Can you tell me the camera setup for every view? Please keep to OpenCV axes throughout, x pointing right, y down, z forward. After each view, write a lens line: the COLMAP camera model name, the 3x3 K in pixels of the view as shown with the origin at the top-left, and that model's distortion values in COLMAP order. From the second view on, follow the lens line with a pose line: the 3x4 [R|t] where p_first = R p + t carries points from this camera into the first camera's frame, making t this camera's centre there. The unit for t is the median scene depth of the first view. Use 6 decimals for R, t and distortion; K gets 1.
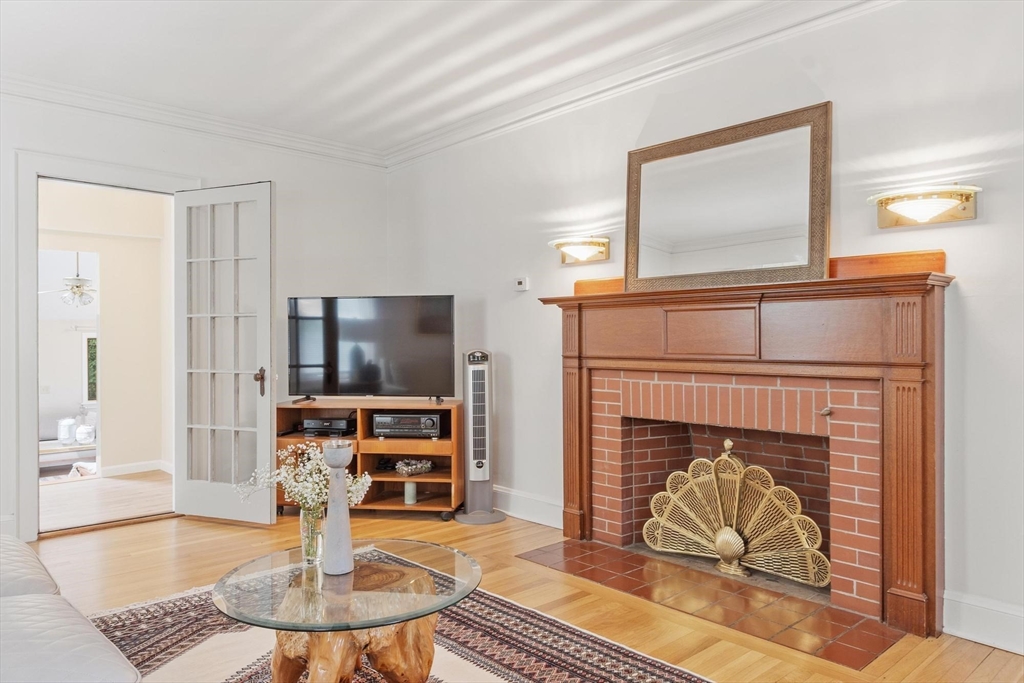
lens RADIAL K [[694.6, 0, 492.8], [0, 694.6, 339.2], [0, 0, 1]] dist [-0.001091, -0.001784]
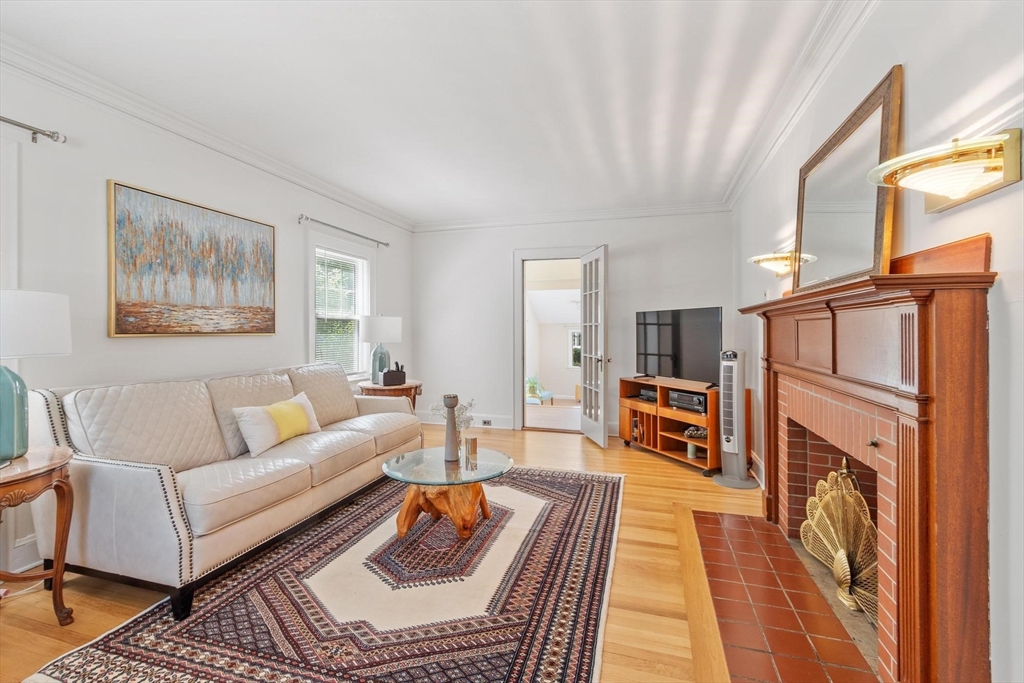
lens RADIAL K [[449.0, 0, 505.1], [0, 449.0, 332.7], [0, 0, 1]] dist [-0.001468, -0.000118]
pose [[0.519003, 0.007576, -0.854739, 0.567048], [-0.002670, 0.999970, 0.007243, -0.024602], [0.854768, -0.001477, 0.519008, 0.269324]]
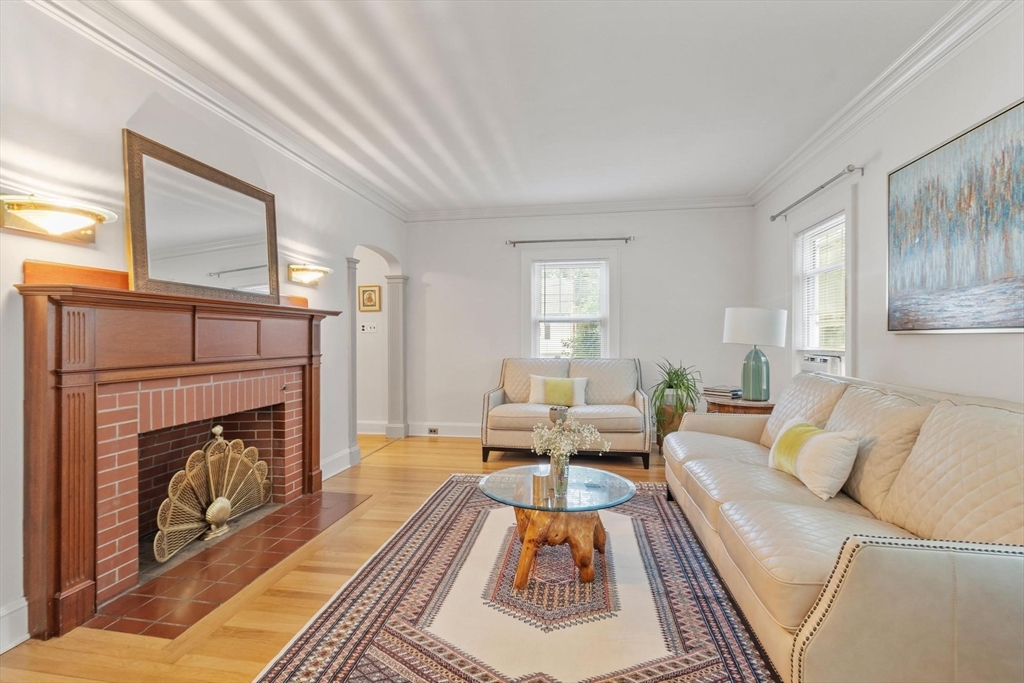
lens RADIAL K [[496.3, 0, 512.0], [0, 496.3, 341.5], [0, 0, 1]] dist [-0.000064, 0.000028]
pose [[-0.637207, -0.000765, 0.770692, -0.608716], [0.005292, 0.999972, 0.005368, -0.005950], [-0.770674, 0.007499, -0.637185, 1.062075]]
